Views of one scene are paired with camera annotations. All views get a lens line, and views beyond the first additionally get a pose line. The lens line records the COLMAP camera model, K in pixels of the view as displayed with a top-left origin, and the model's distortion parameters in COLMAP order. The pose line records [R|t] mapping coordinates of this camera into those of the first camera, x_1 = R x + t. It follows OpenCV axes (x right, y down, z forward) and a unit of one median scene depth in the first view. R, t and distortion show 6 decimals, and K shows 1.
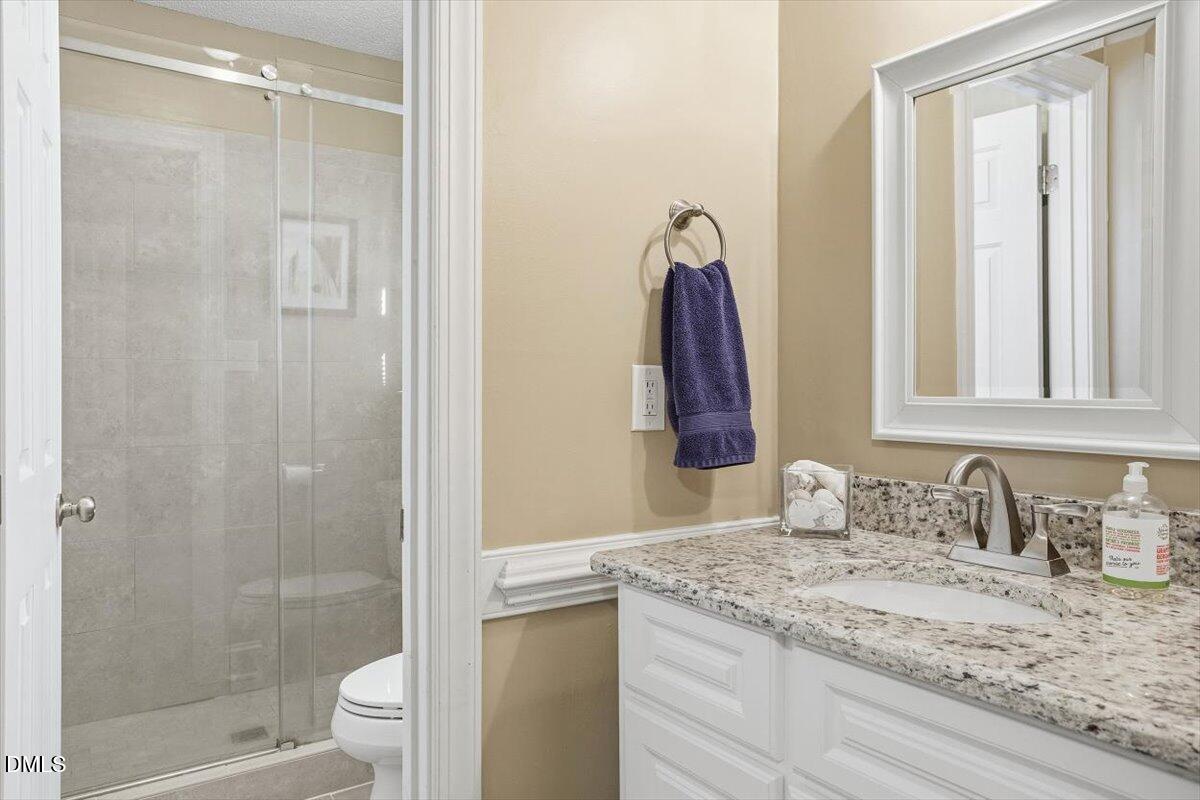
lens RADIAL K [[574.1, 0, 595.5], [0, 574.1, 389.3], [0, 0, 1]] dist [-0.013049, 0.000264]
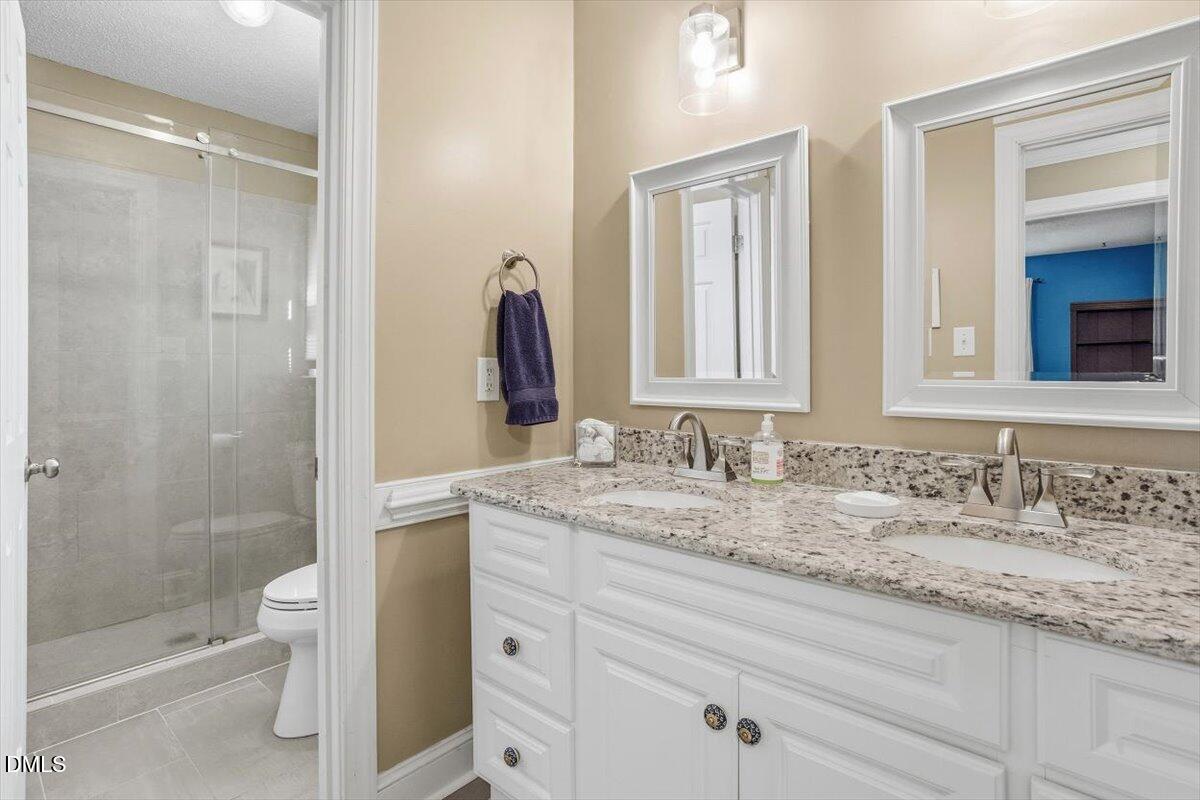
lens RADIAL K [[584.9, 0, 600.5], [0, 584.9, 372.6], [0, 0, 1]] dist [-0.034757, 0.001017]
pose [[0.960521, -0.002668, 0.278196, -0.052436], [0.004020, 0.999983, -0.004290, 0.004492], [-0.278180, 0.005239, 0.960515, -0.558901]]
